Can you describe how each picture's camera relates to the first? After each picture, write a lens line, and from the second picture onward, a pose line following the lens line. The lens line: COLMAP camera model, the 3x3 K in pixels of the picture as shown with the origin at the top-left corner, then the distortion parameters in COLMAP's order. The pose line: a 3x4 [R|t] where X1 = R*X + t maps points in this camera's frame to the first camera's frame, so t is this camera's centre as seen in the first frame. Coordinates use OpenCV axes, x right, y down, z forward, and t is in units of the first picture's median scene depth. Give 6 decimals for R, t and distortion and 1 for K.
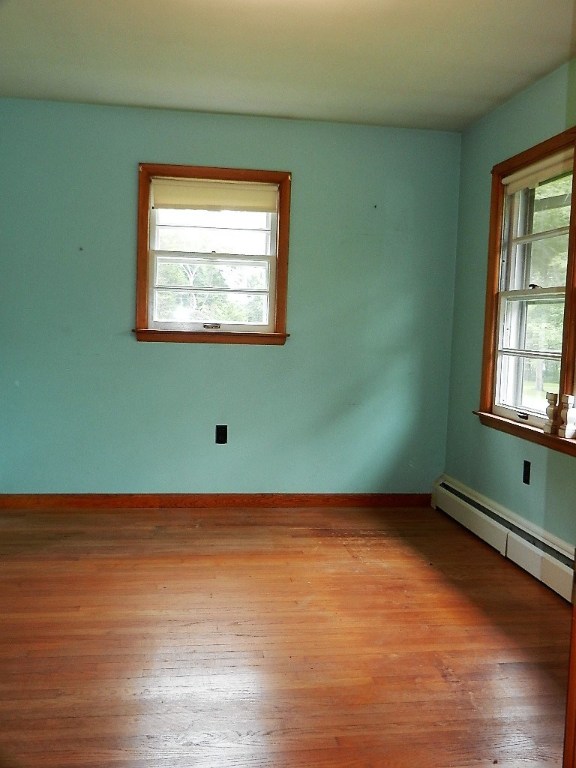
lens RADIAL K [[740.6, 0, 288.0], [0, 740.6, 384.0], [0, 0, 1]] dist [-0.049287, 0.007659]
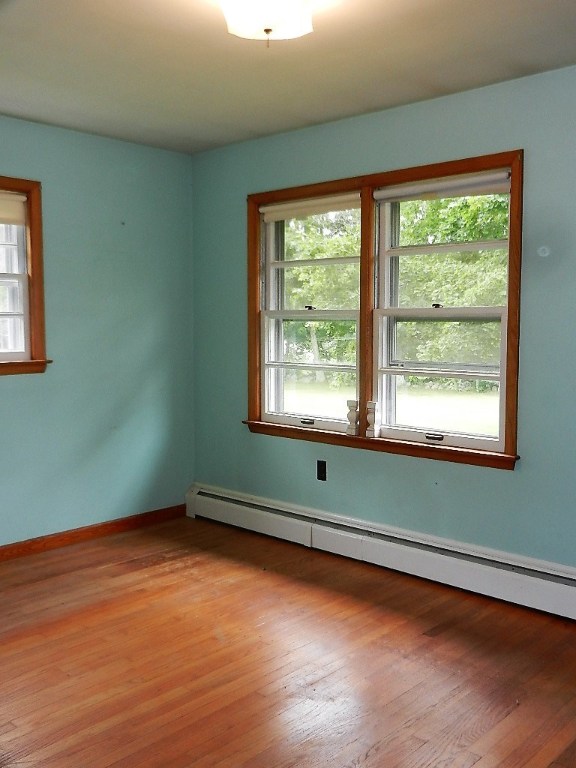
lens RADIAL K [[737.4, 0, 288.0], [0, 737.4, 384.0], [0, 0, 1]] dist [-0.002771, -0.002972]
pose [[0.777543, -0.088427, 0.622581, -0.376392], [0.077468, 0.995992, 0.044714, -0.062419], [-0.624040, 0.013463, 0.781277, 0.116929]]
